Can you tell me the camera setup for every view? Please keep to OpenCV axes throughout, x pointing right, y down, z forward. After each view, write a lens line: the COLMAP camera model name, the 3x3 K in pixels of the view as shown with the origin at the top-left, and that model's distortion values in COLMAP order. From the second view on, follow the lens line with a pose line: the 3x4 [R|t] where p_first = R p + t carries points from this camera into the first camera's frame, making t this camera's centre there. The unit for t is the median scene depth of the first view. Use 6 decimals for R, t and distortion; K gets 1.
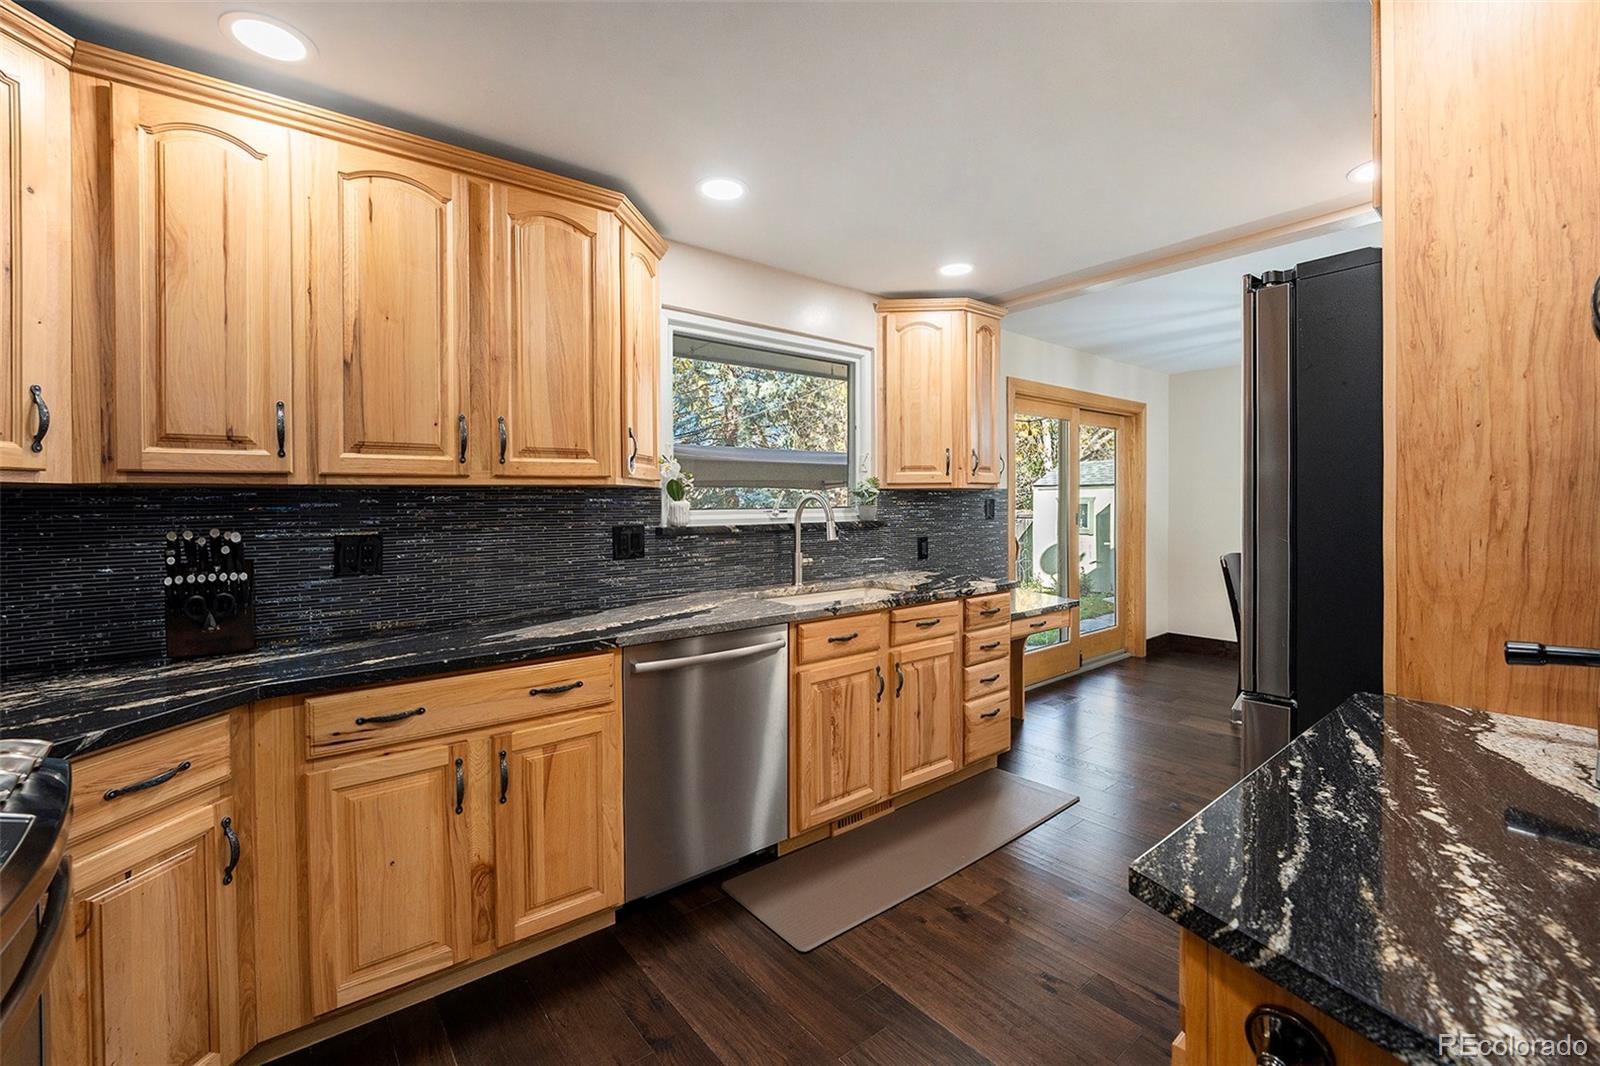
lens RADIAL K [[663.9, 0, 803.1], [0, 663.9, 523.2], [0, 0, 1]] dist [-0.022342, 0.002009]
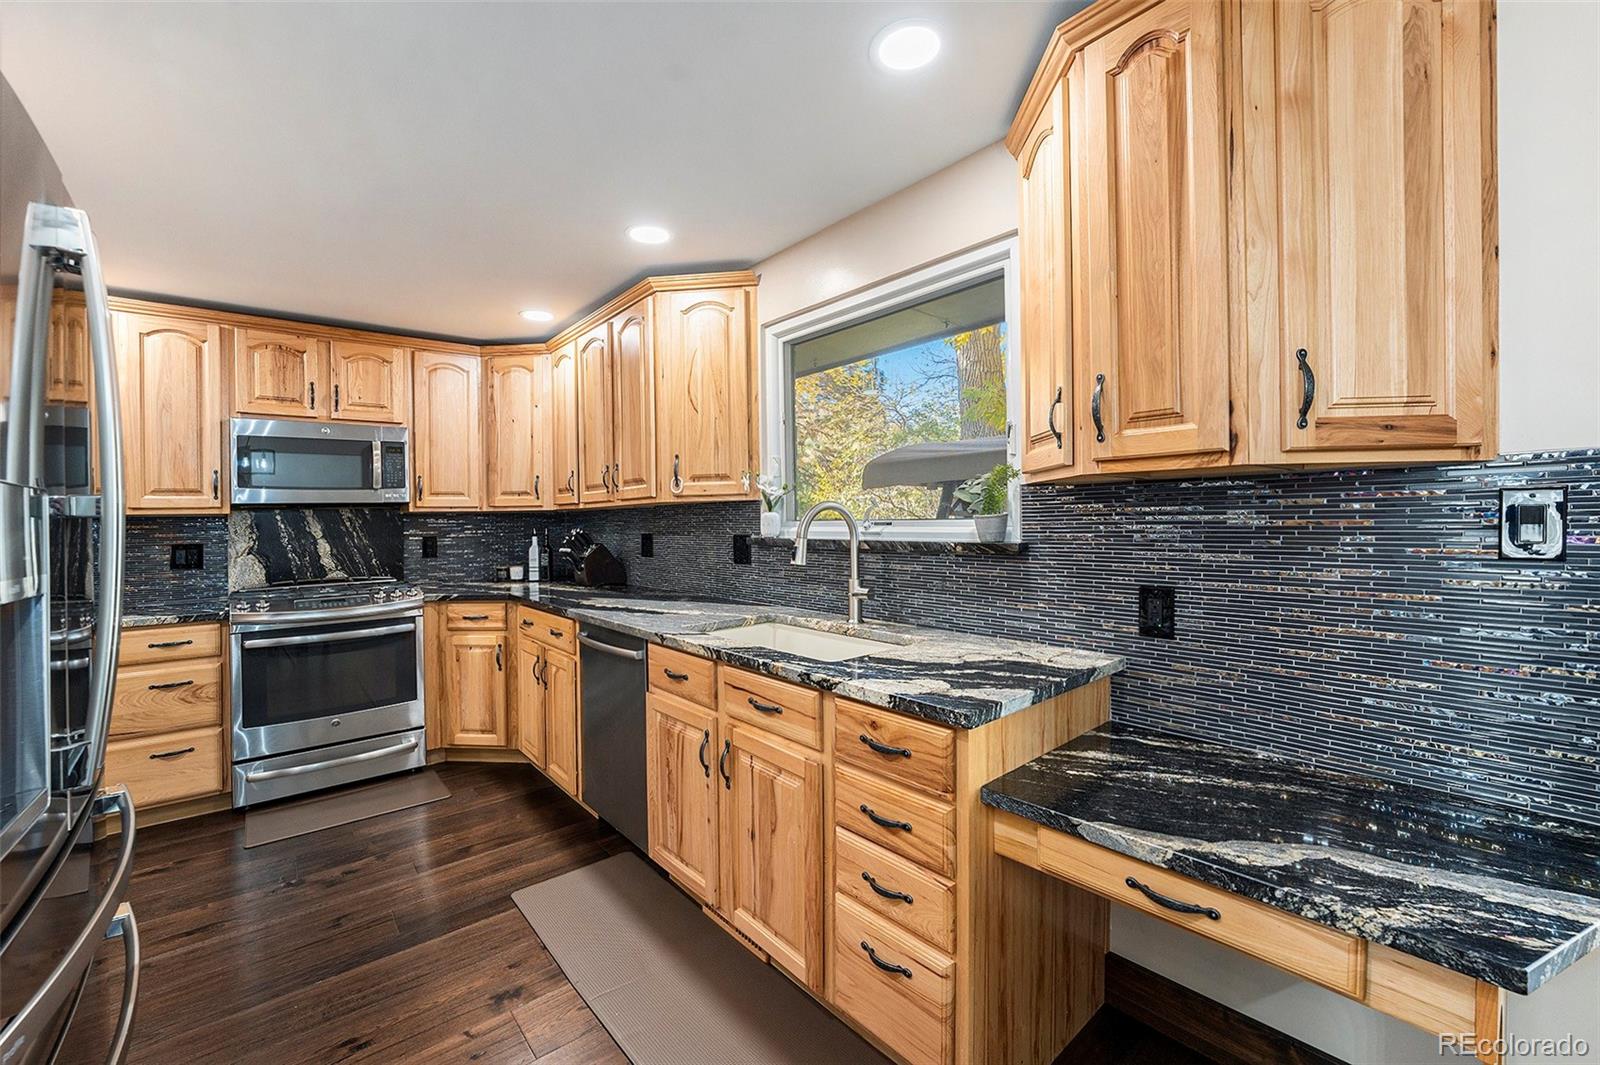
lens RADIAL K [[661.7, 0, 799.4], [0, 661.7, 525.3], [0, 0, 1]] dist [-0.017622, 0.000379]
pose [[0.029571, 0.022110, -0.999318, 0.824423], [-0.012406, 0.999686, 0.021751, -0.035502], [0.999486, 0.011754, 0.029836, 1.022878]]
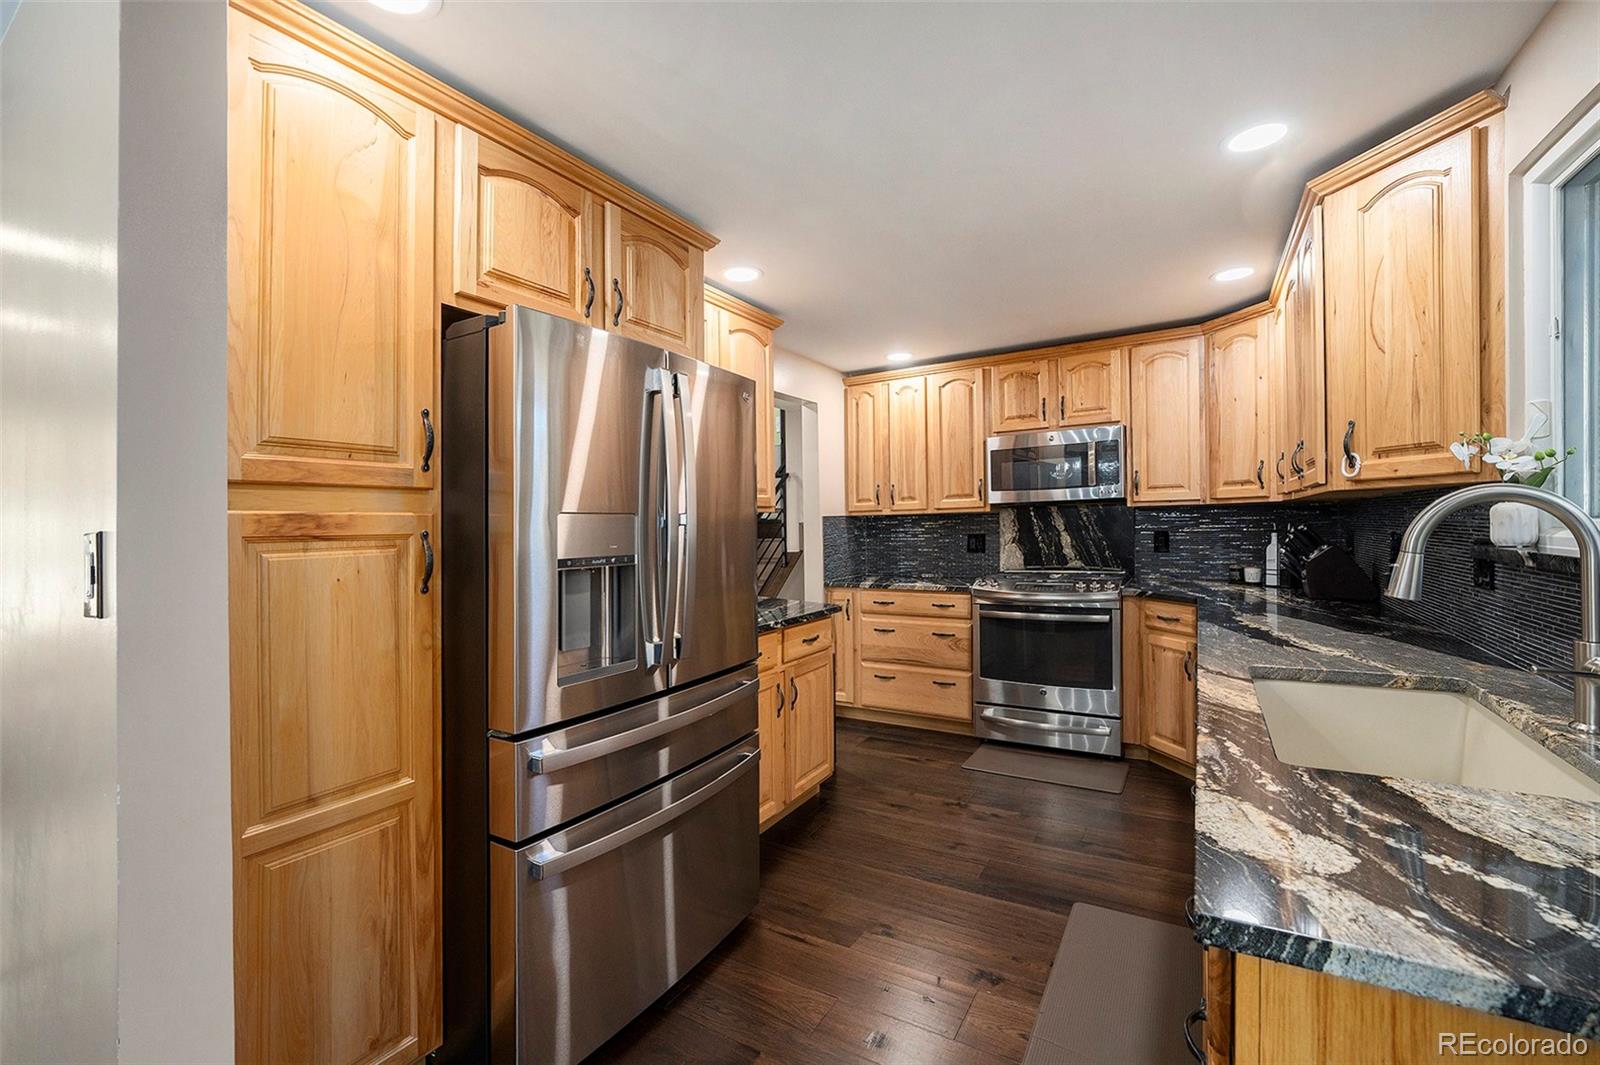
lens RADIAL K [[661.7, 0, 796.1], [0, 661.7, 523.0], [0, 0, 1]] dist [-0.017622, 0.000379]
pose [[-0.934393, 0.030755, -0.354913, 0.593306], [0.022247, 0.999359, 0.028031, -0.044258], [0.355548, 0.018296, -0.934479, 1.309380]]
